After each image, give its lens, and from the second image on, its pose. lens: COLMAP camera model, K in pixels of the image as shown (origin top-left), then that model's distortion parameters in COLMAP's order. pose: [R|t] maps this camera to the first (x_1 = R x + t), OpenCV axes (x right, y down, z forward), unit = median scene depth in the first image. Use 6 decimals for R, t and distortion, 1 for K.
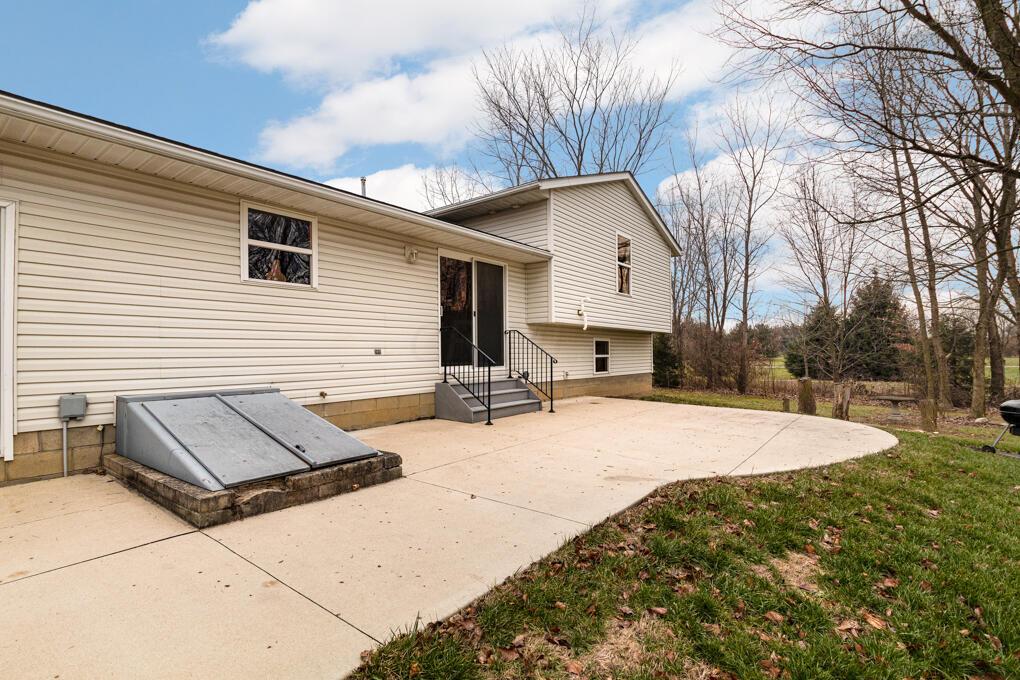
lens RADIAL K [[455.5, 0, 515.1], [0, 455.5, 339.8], [0, 0, 1]] dist [-0.001625, -0.000277]
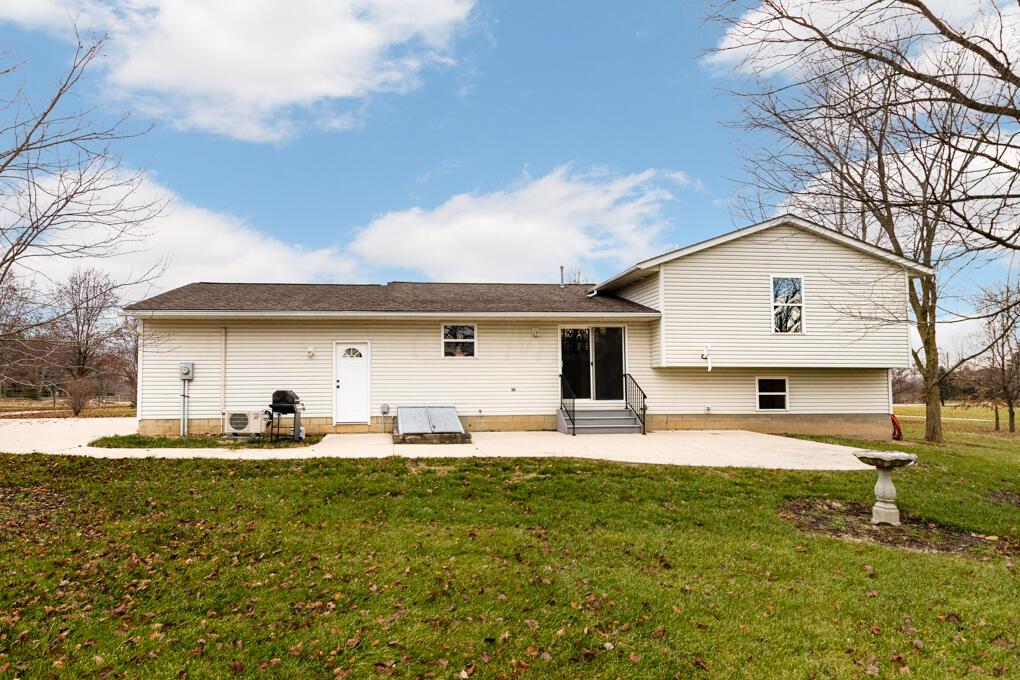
lens RADIAL K [[505.0, 0, 510.0], [0, 505.0, 340.0], [0, 0, 1]] dist [0.001122, 0.000095]
pose [[0.755060, -0.061766, -0.652740, 0.792522], [0.016237, 0.997009, -0.075561, -0.014131], [0.655455, 0.046455, 0.753804, -0.412959]]
